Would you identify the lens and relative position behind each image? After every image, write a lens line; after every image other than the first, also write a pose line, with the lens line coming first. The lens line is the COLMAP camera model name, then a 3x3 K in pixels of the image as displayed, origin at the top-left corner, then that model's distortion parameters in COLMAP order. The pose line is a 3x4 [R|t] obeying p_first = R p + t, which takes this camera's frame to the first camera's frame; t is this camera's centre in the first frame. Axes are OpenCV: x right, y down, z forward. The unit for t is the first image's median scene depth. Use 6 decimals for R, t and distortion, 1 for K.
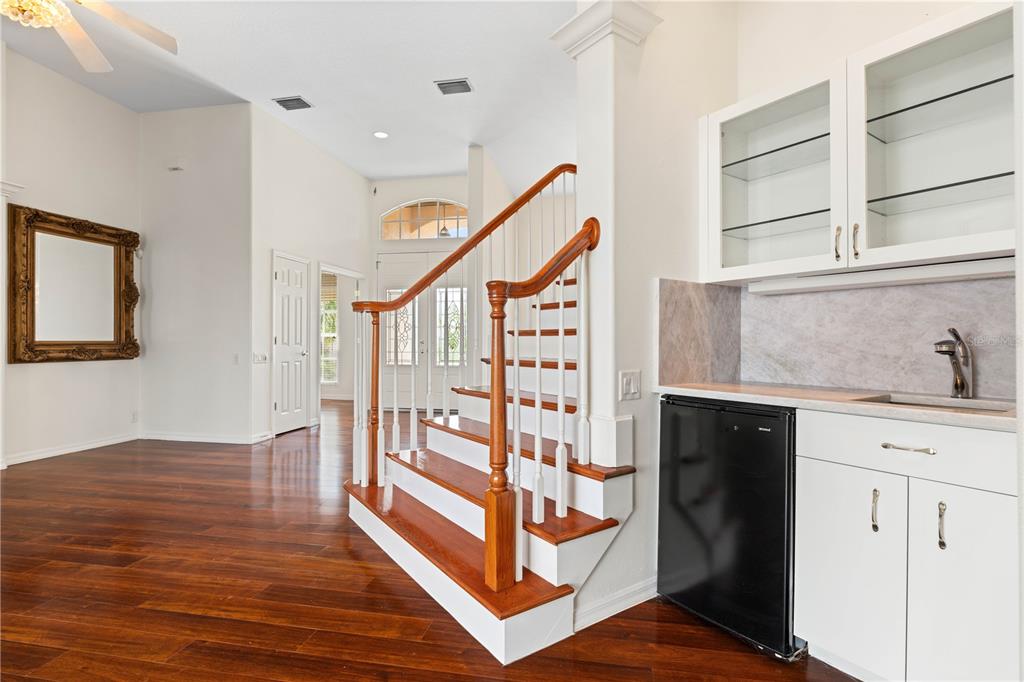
lens RADIAL K [[491.3, 0, 529.9], [0, 491.3, 340.6], [0, 0, 1]] dist [-0.003120, 0.000340]
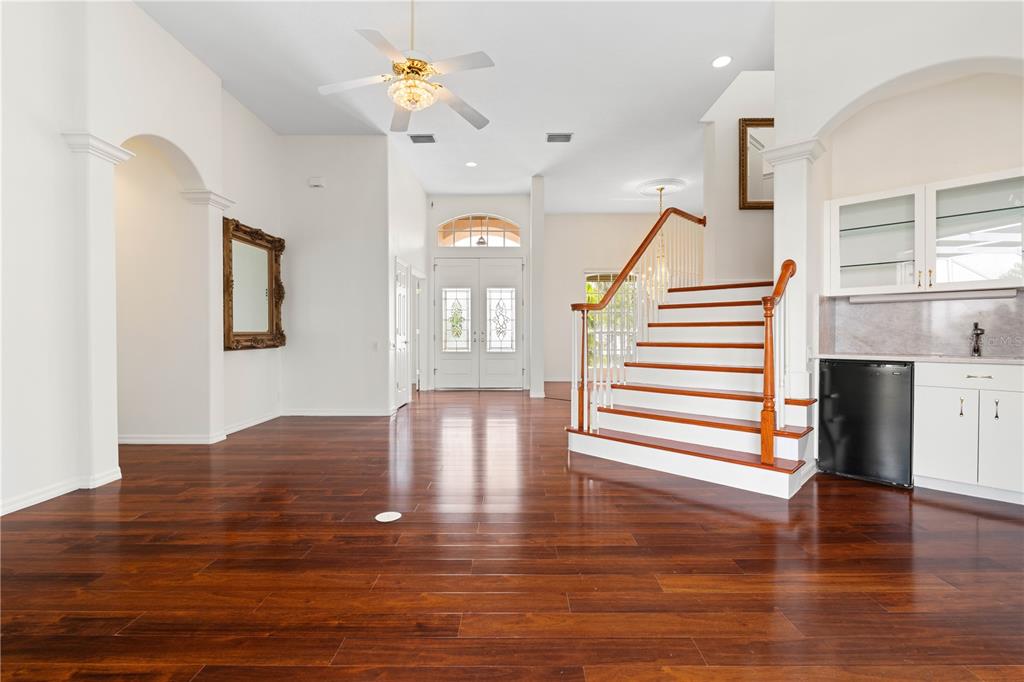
lens RADIAL K [[460.6, 0, 513.1], [0, 460.6, 337.1], [0, 0, 1]] dist [-0.006222, 0.001235]
pose [[0.983438, -0.005500, 0.181164, -0.548688], [0.003449, 0.999926, 0.011634, 0.002567], [-0.181215, -0.010816, 0.983384, -0.213835]]
